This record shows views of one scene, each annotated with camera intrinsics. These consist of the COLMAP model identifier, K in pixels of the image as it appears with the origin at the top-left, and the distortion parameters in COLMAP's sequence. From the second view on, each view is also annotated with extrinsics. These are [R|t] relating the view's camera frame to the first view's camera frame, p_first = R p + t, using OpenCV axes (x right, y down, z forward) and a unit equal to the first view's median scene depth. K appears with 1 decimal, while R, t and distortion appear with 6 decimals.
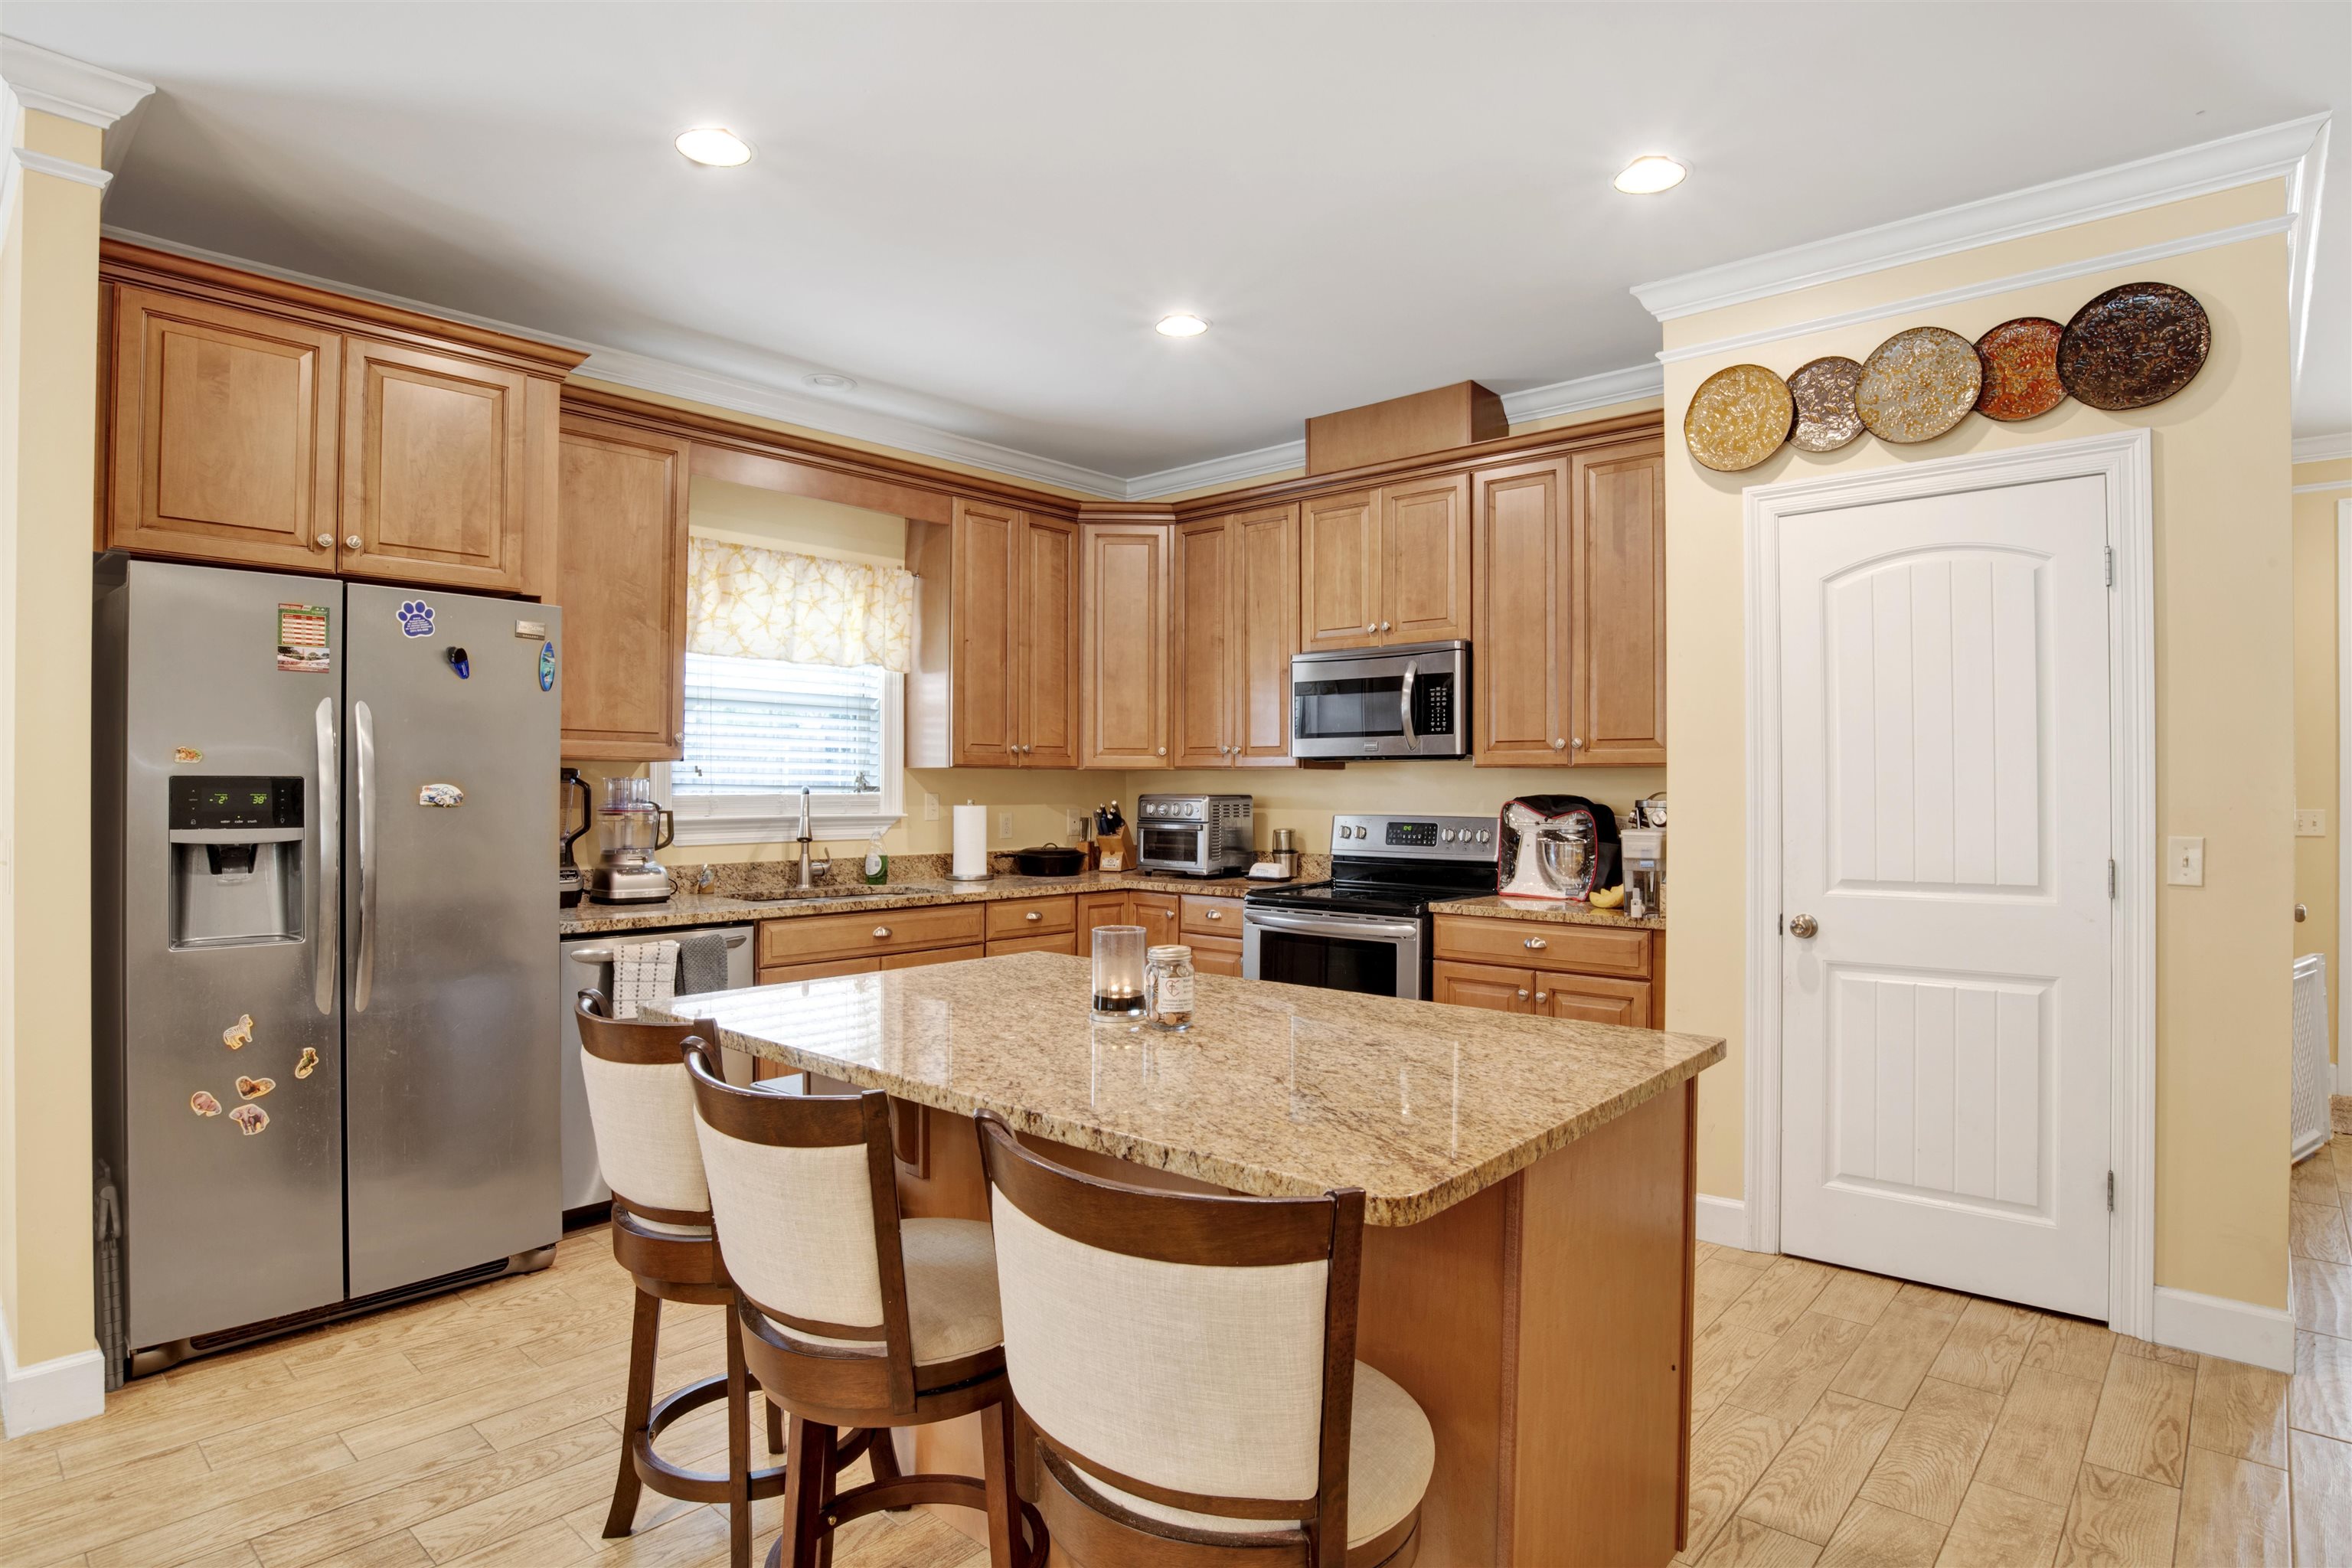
lens RADIAL K [[1234.8, 0, 1199.9], [0, 1234.8, 793.2], [0, 0, 1]] dist [-0.072186, 0.023561]
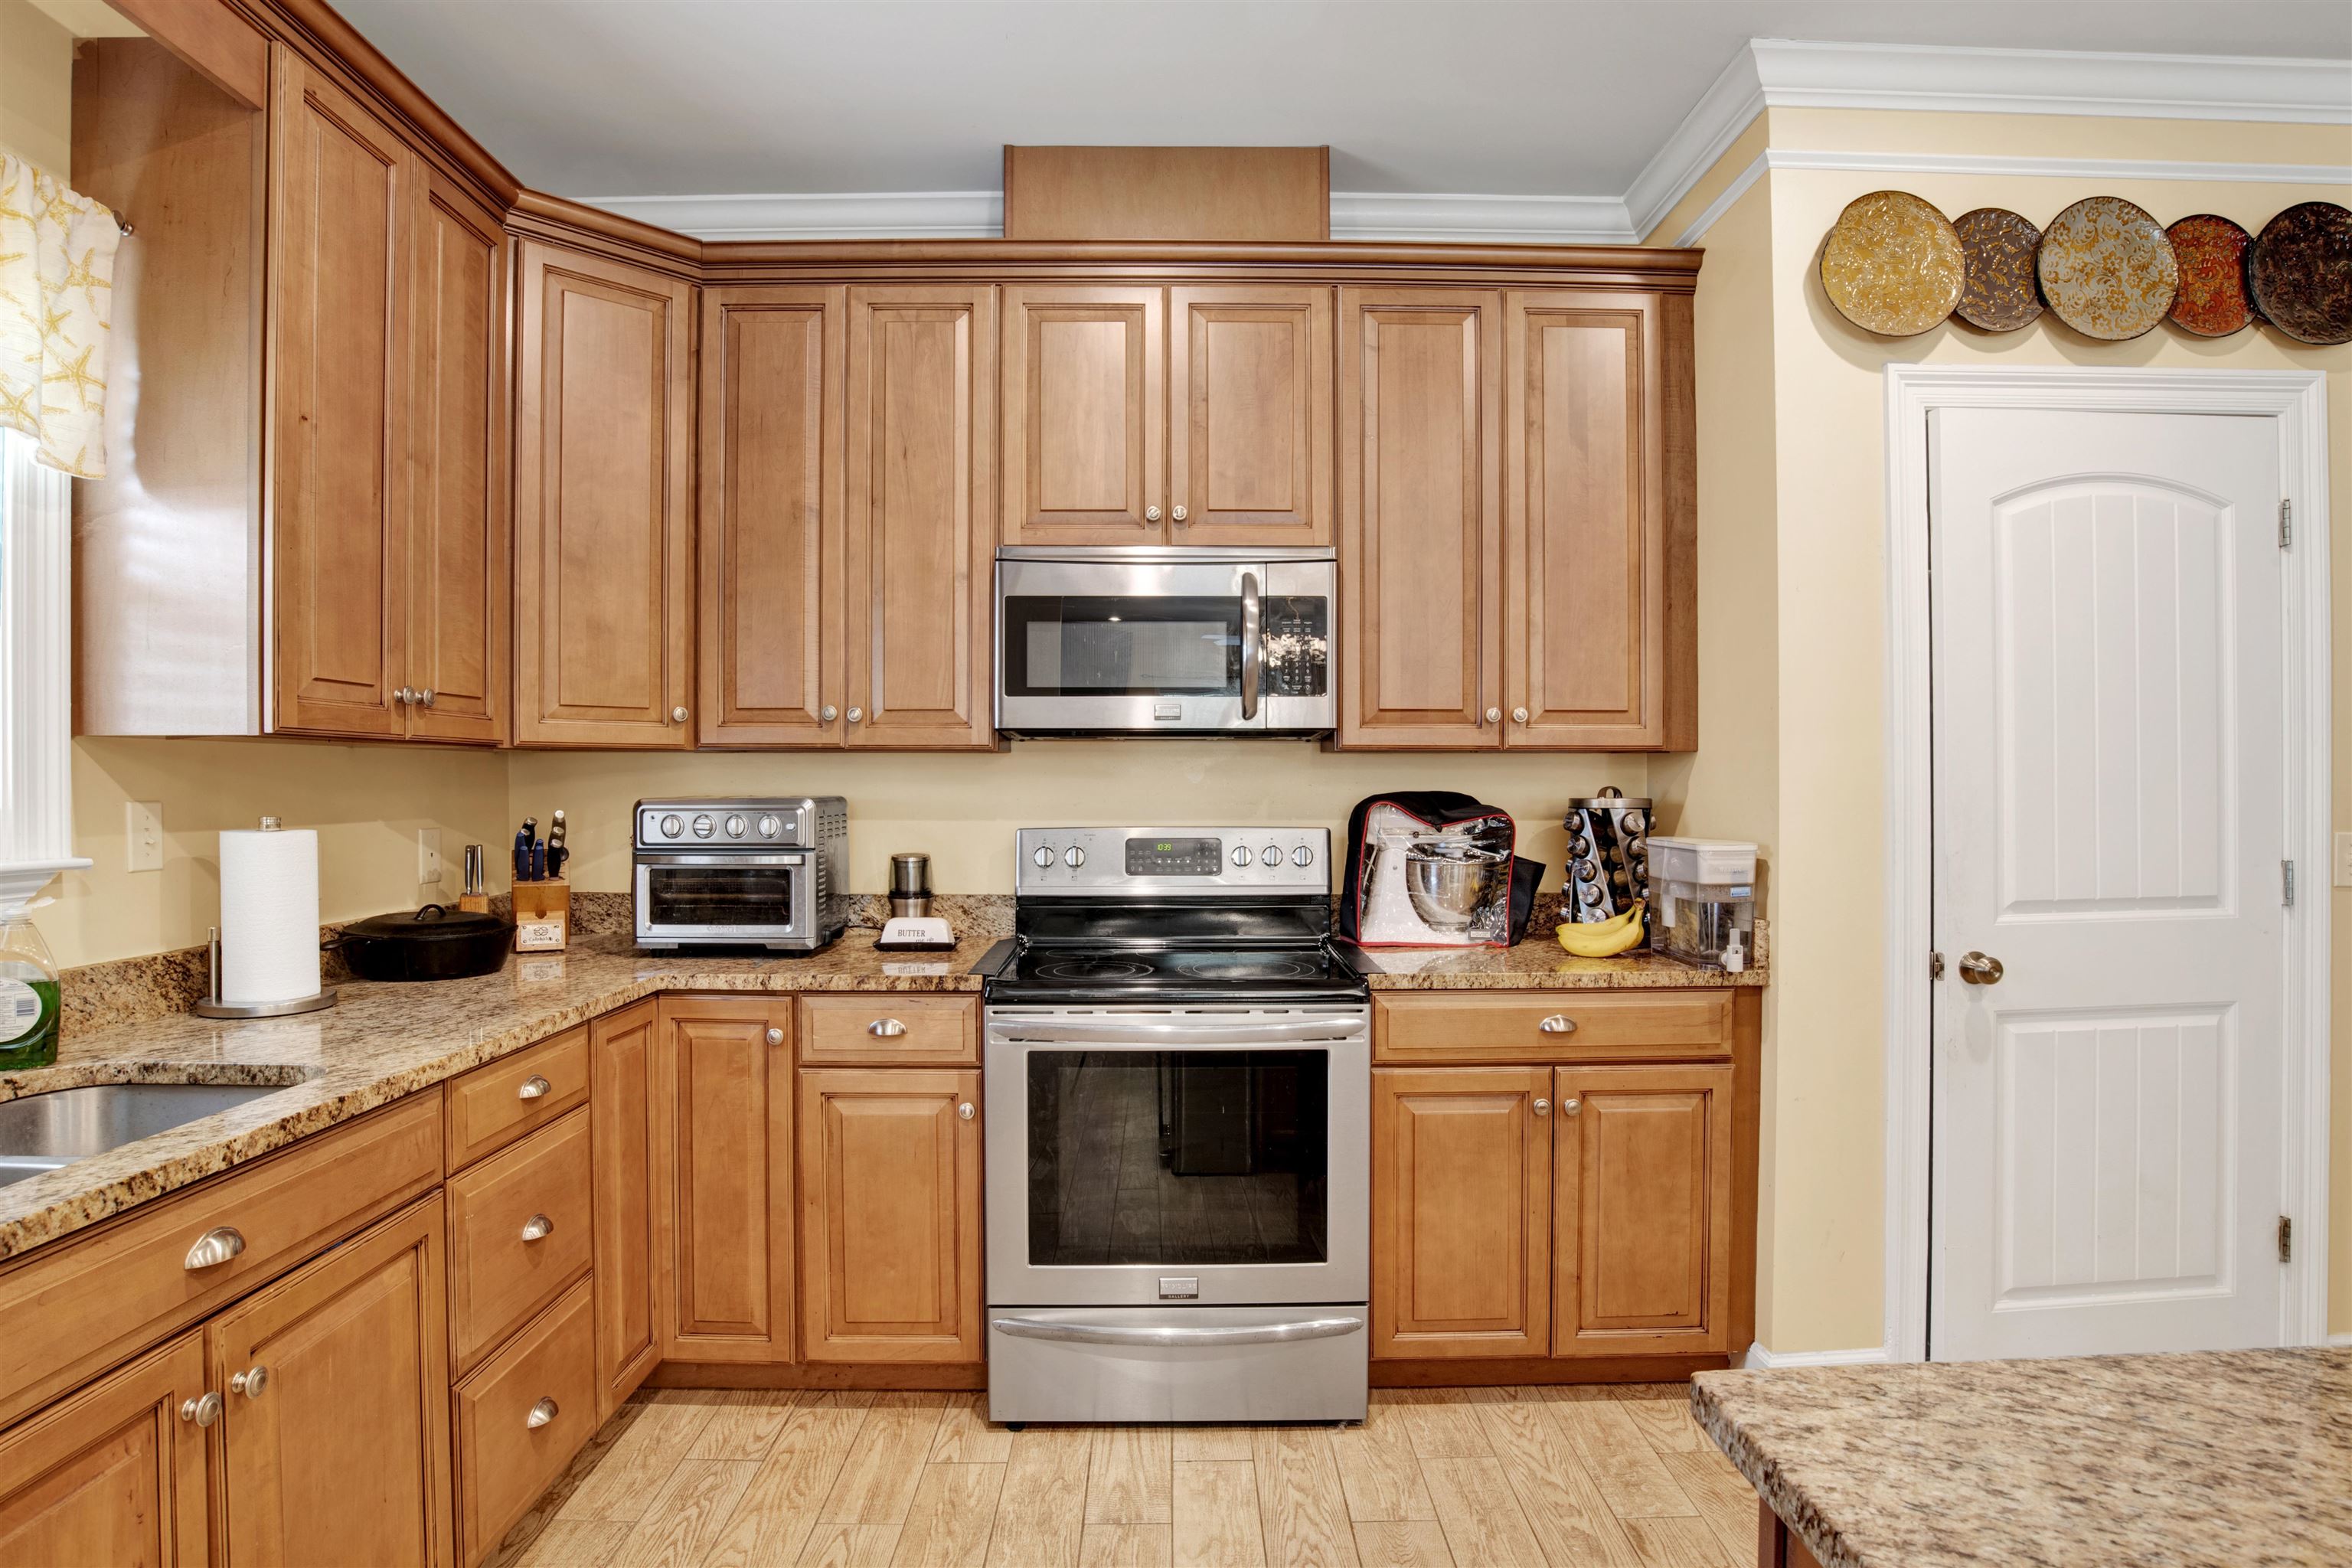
lens RADIAL K [[1234.8, 0, 1172.9], [0, 1234.8, 784.8], [0, 0, 1]] dist [-0.072186, 0.023561]
pose [[0.744230, -0.005333, 0.667902, -0.266472], [0.006369, 0.999979, 0.000888, -0.004143], [-0.667893, 0.003592, 0.744249, 0.587454]]
